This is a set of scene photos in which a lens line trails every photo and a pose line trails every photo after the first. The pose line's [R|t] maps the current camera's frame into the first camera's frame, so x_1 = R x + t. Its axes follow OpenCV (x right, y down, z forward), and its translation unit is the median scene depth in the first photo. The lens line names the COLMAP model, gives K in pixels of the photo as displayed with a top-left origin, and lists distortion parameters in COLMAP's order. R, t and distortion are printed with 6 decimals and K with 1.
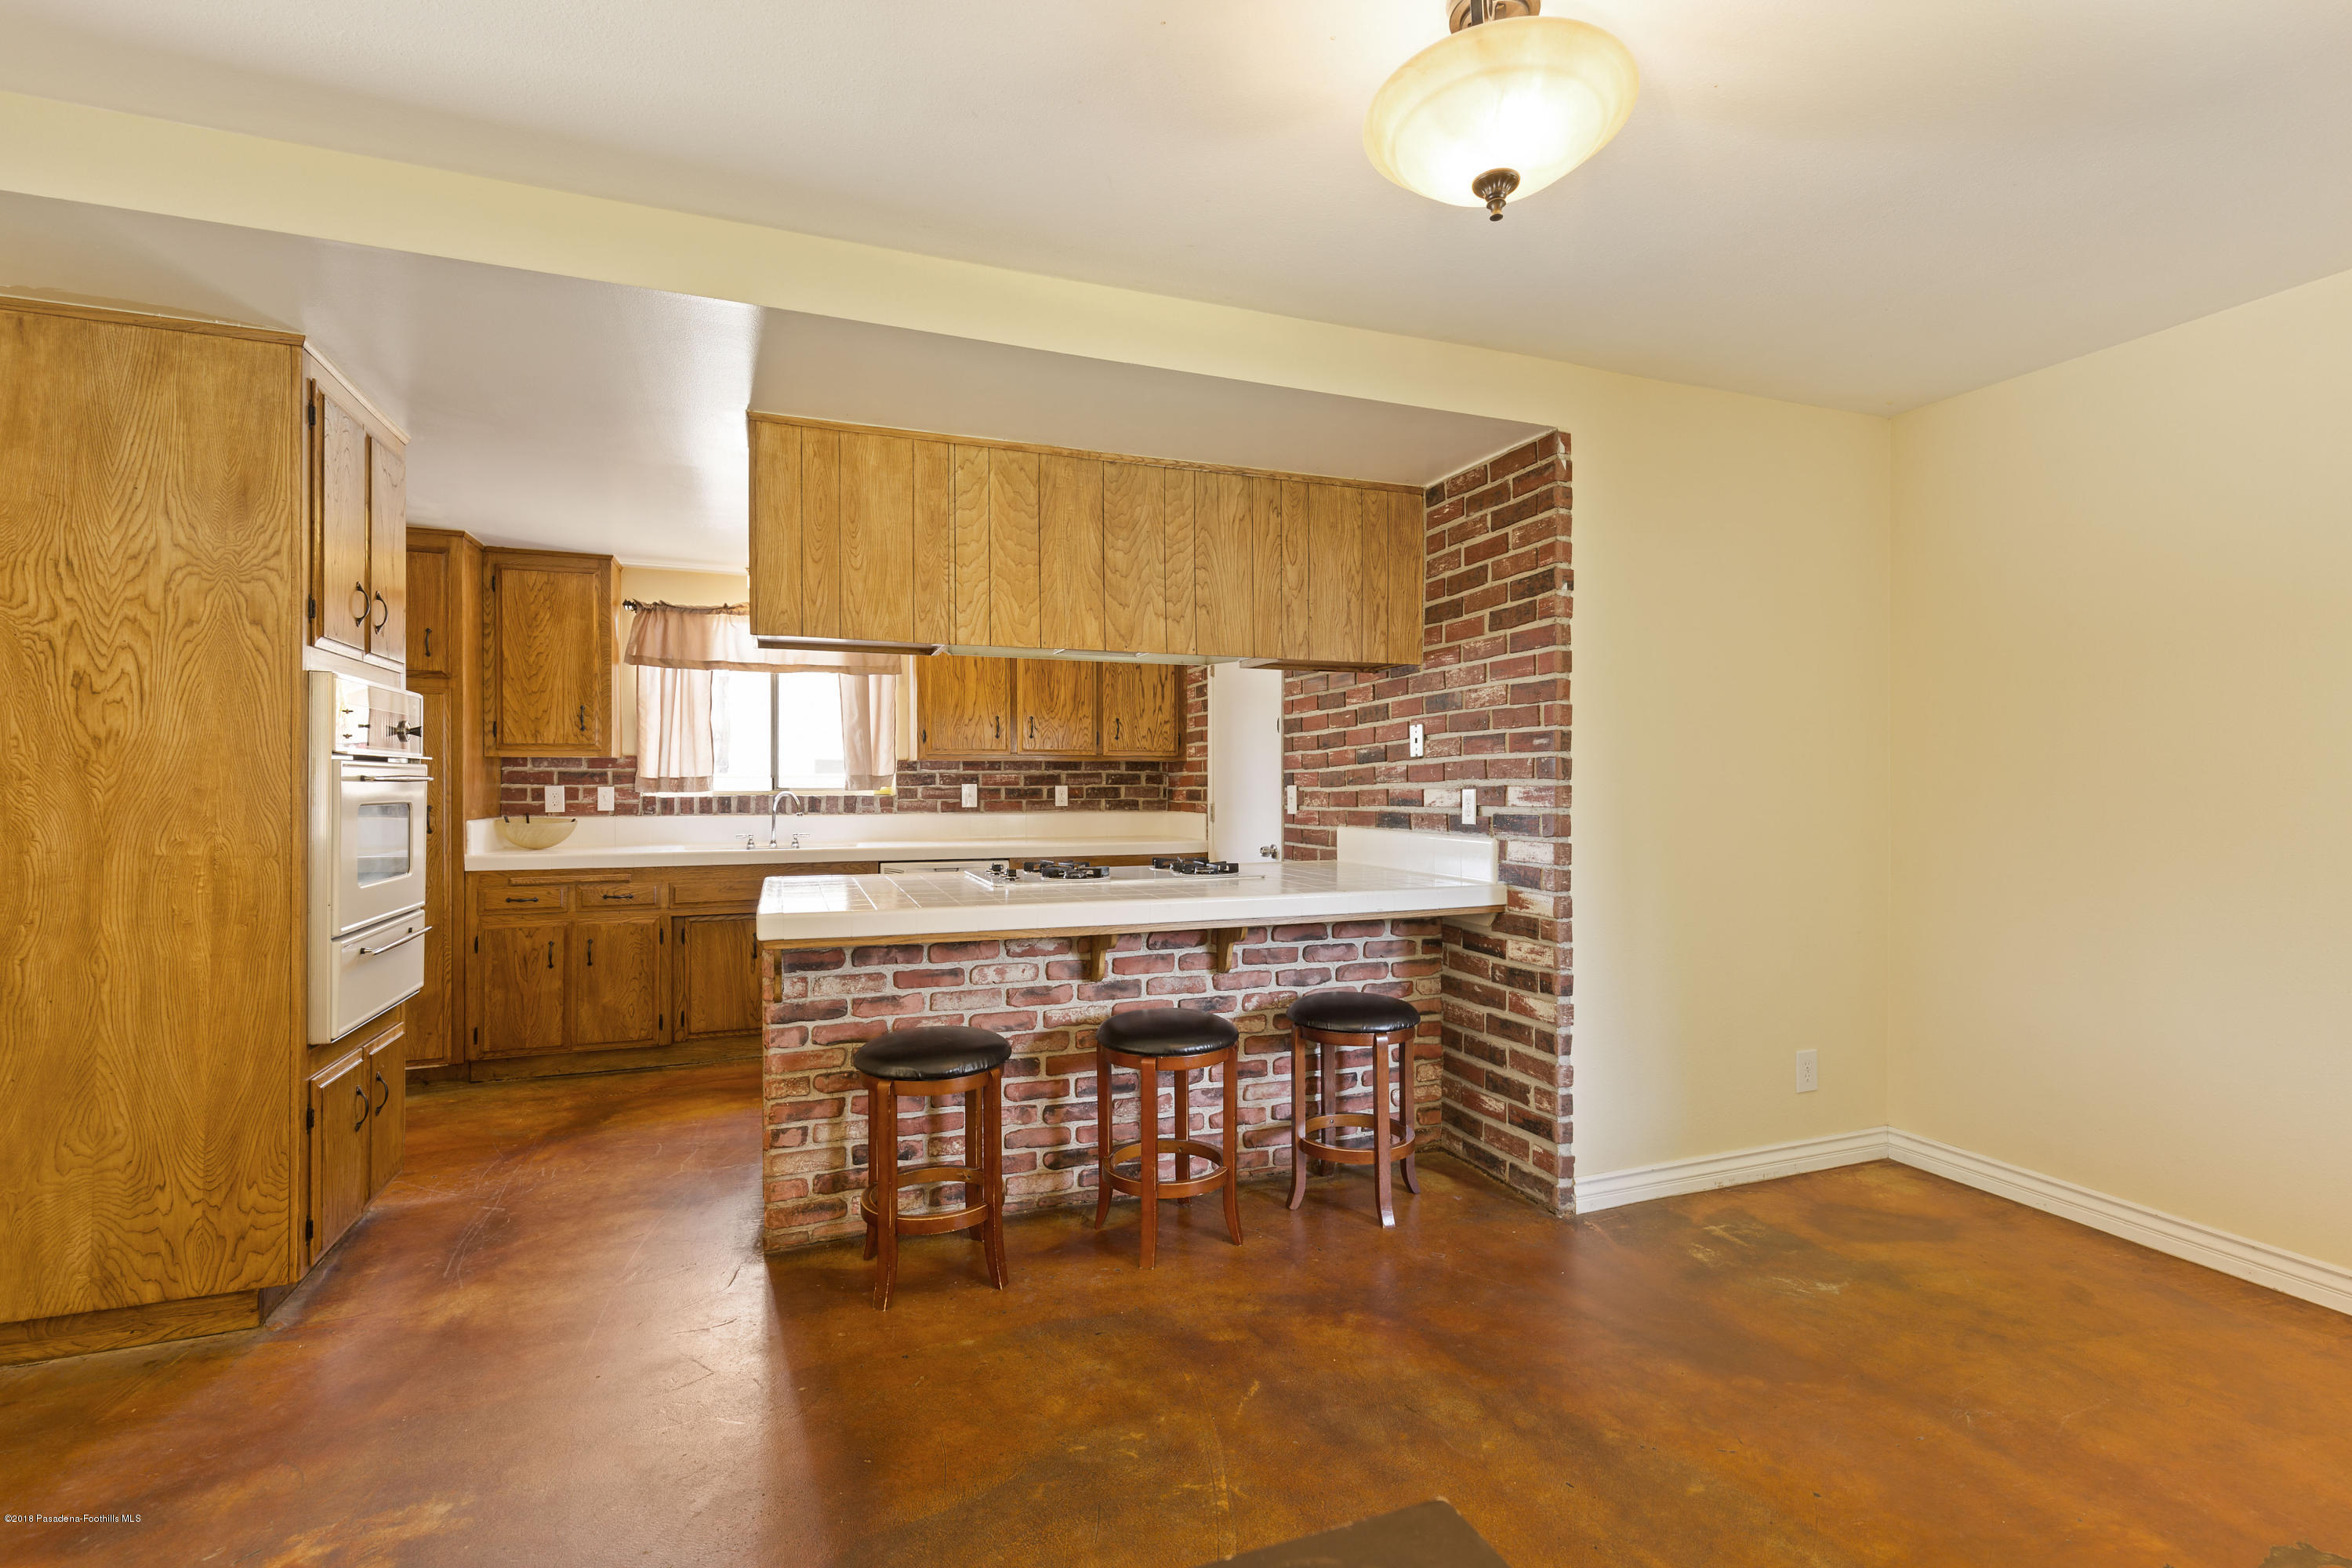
lens RADIAL K [[1063.7, 0, 1178.0], [0, 1063.7, 789.9], [0, 0, 1]] dist [0.011203, -0.001684]
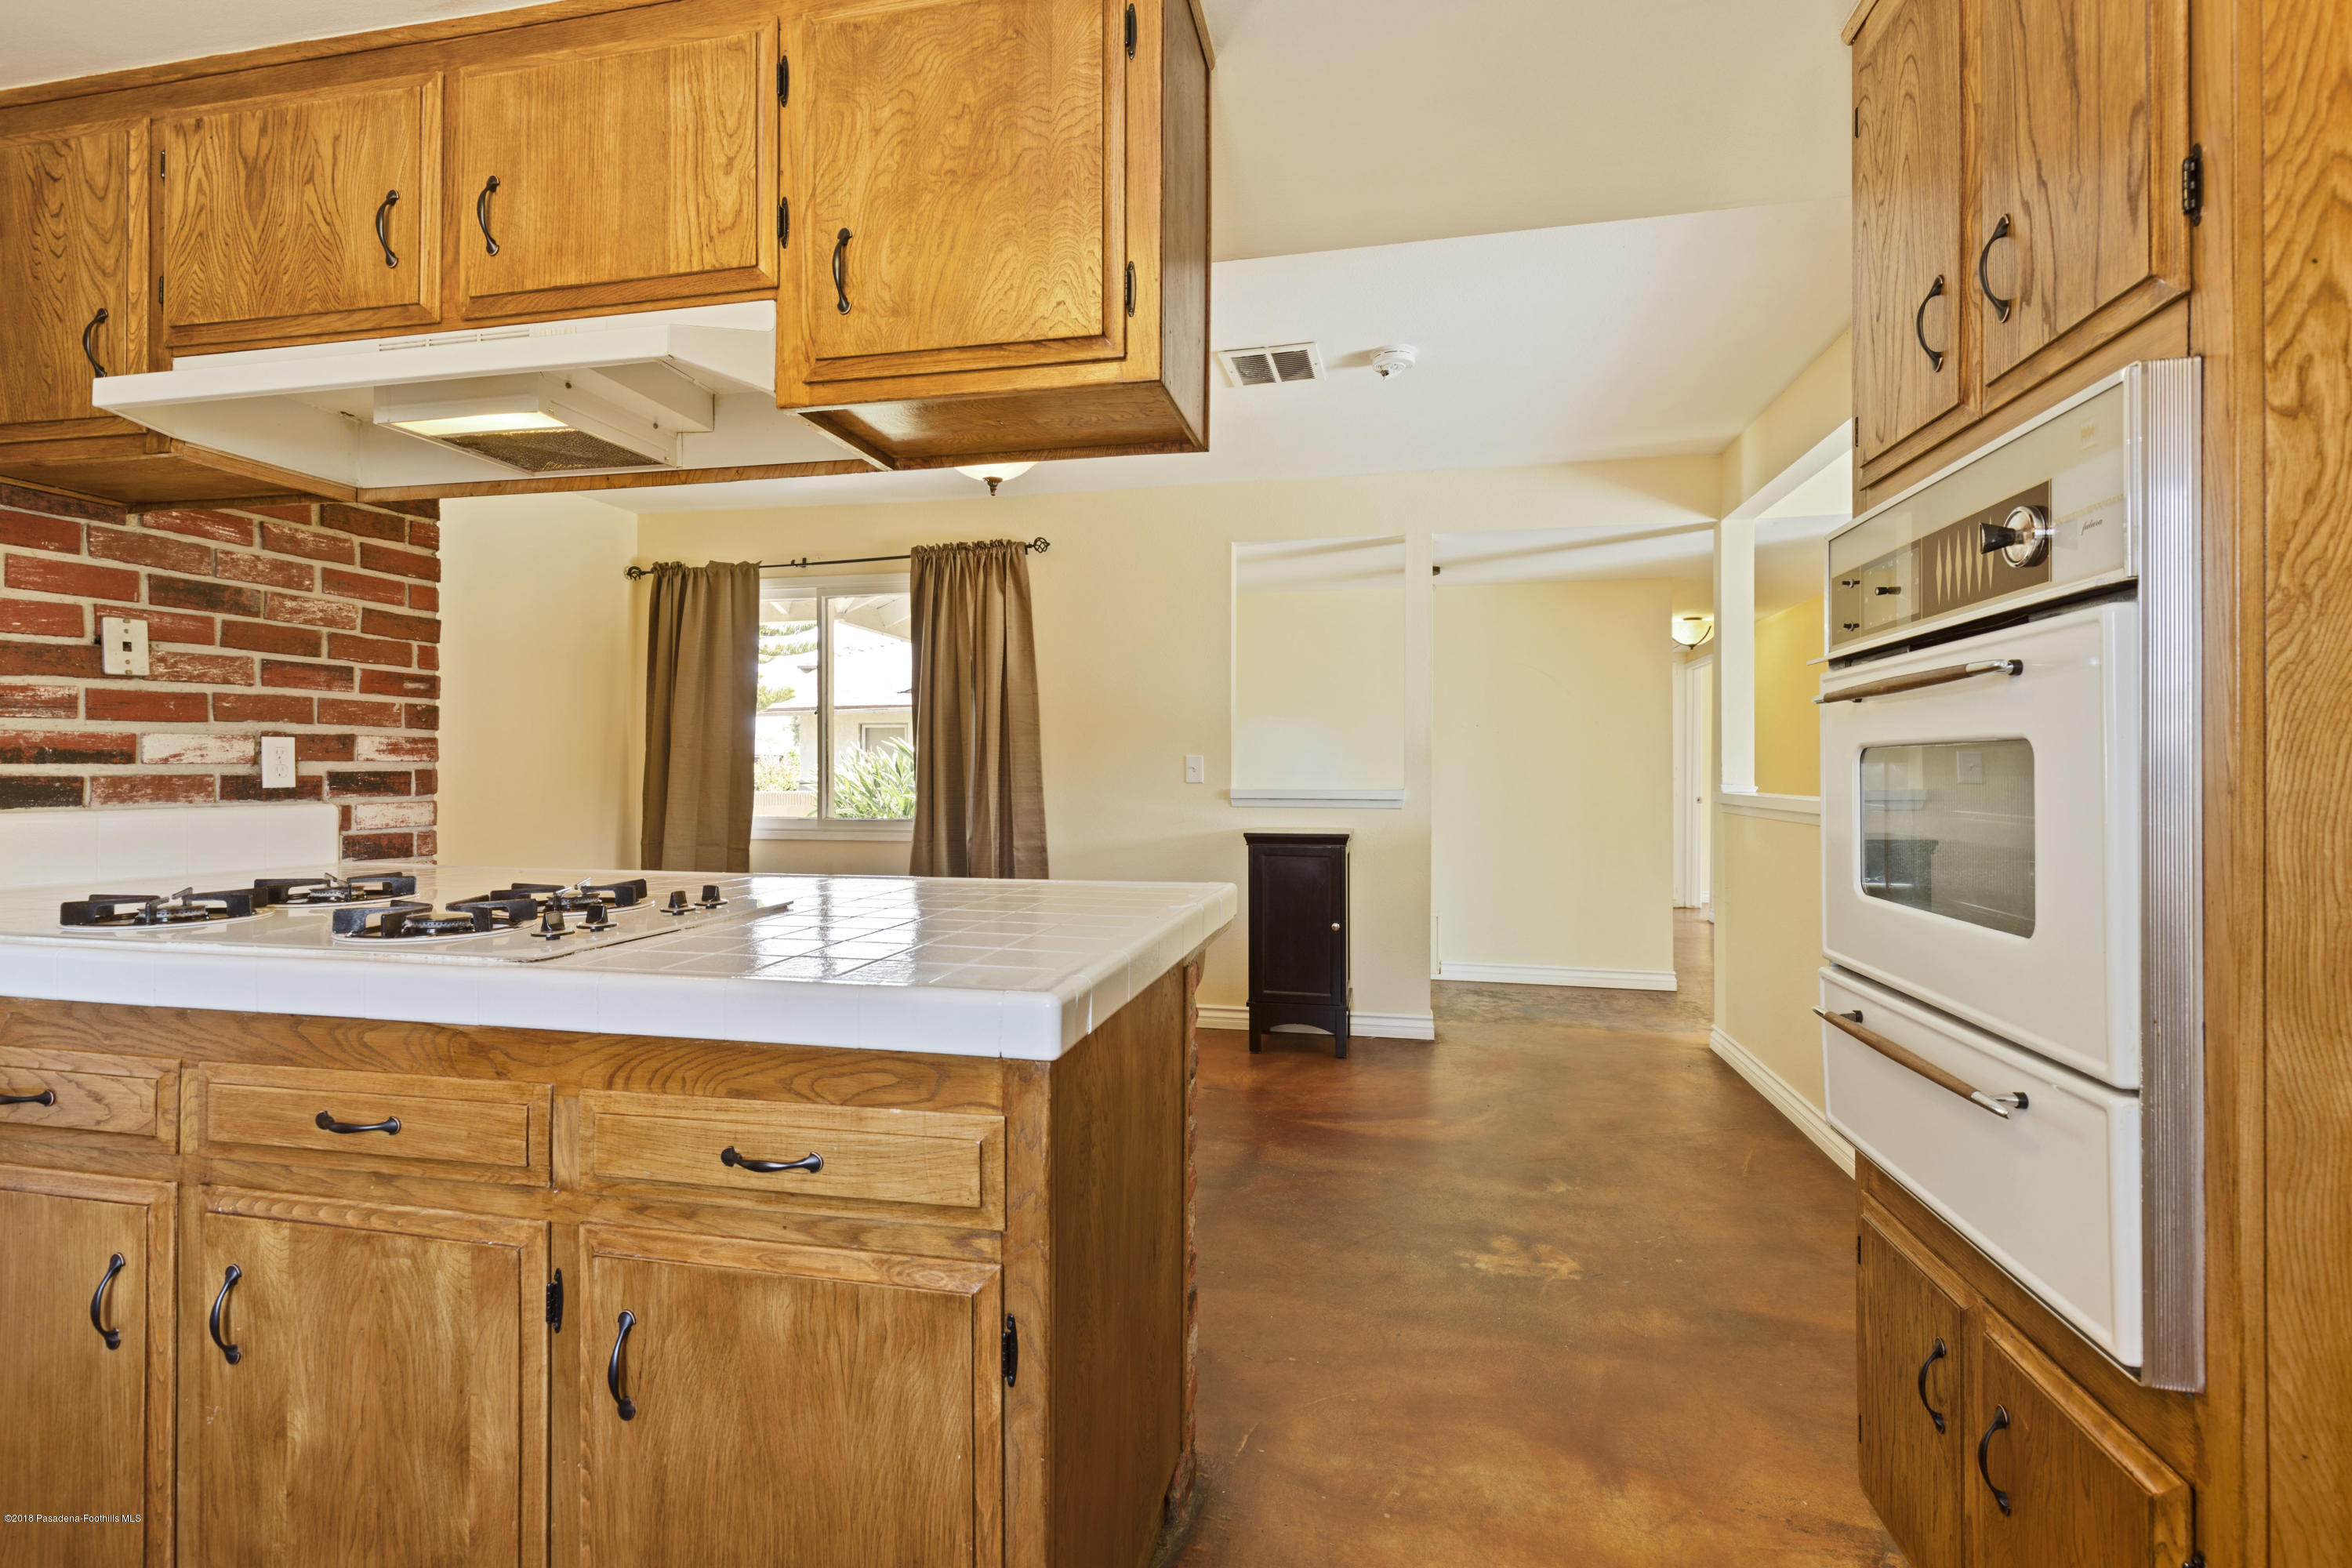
lens RADIAL K [[1063.7, 0, 1172.9], [0, 1063.7, 769.2], [0, 0, 1]] dist [0.011203, -0.001684]
pose [[-0.838901, 0.000885, 0.544284, -0.435556], [0.001826, 0.999998, 0.001188, 0.015128], [-0.544282, 0.001991, -0.838900, 0.932731]]
